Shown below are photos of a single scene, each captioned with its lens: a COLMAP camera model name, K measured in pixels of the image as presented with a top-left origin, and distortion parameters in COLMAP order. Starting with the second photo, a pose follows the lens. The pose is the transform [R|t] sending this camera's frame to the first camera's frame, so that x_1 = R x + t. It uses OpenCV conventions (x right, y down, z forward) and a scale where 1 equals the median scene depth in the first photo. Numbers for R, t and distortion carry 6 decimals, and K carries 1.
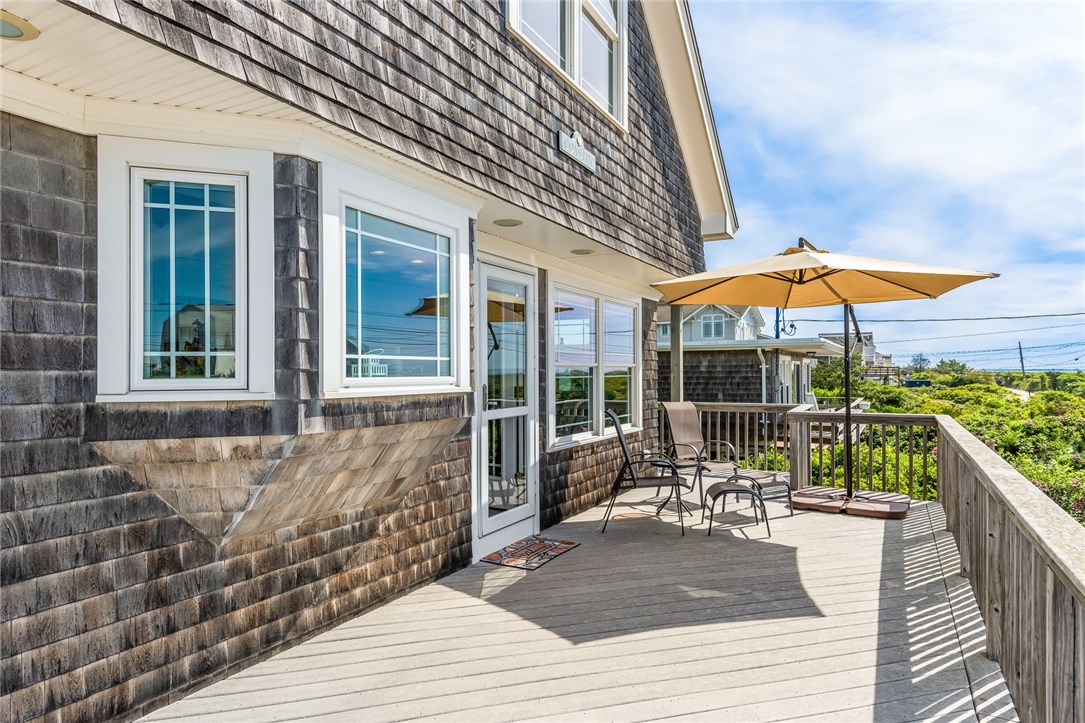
lens RADIAL K [[633.1, 0, 543.0], [0, 633.1, 382.5], [0, 0, 1]] dist [0.035464, -0.001781]
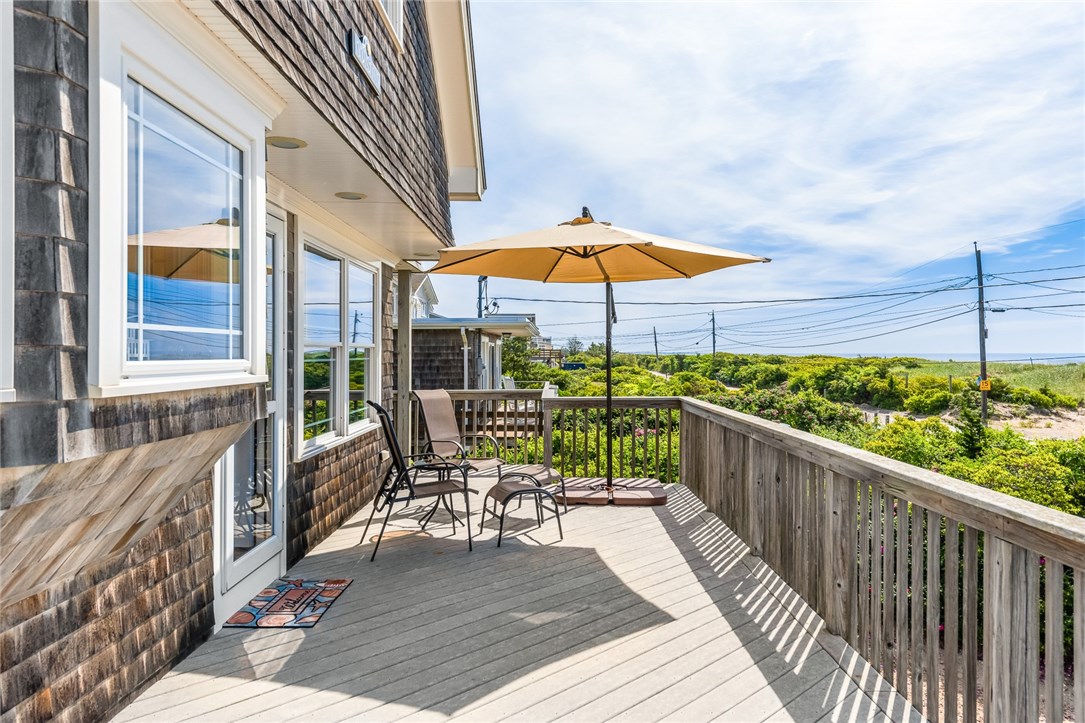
lens RADIAL K [[738.9, 0, 542.5], [0, 738.9, 361.5], [0, 0, 1]] dist [0.028456, -0.007779]
pose [[0.879420, -0.005245, 0.476018, -0.196527], [0.008927, 0.999945, -0.005474, -0.000051], [-0.475963, 0.009063, 0.879419, 0.133138]]
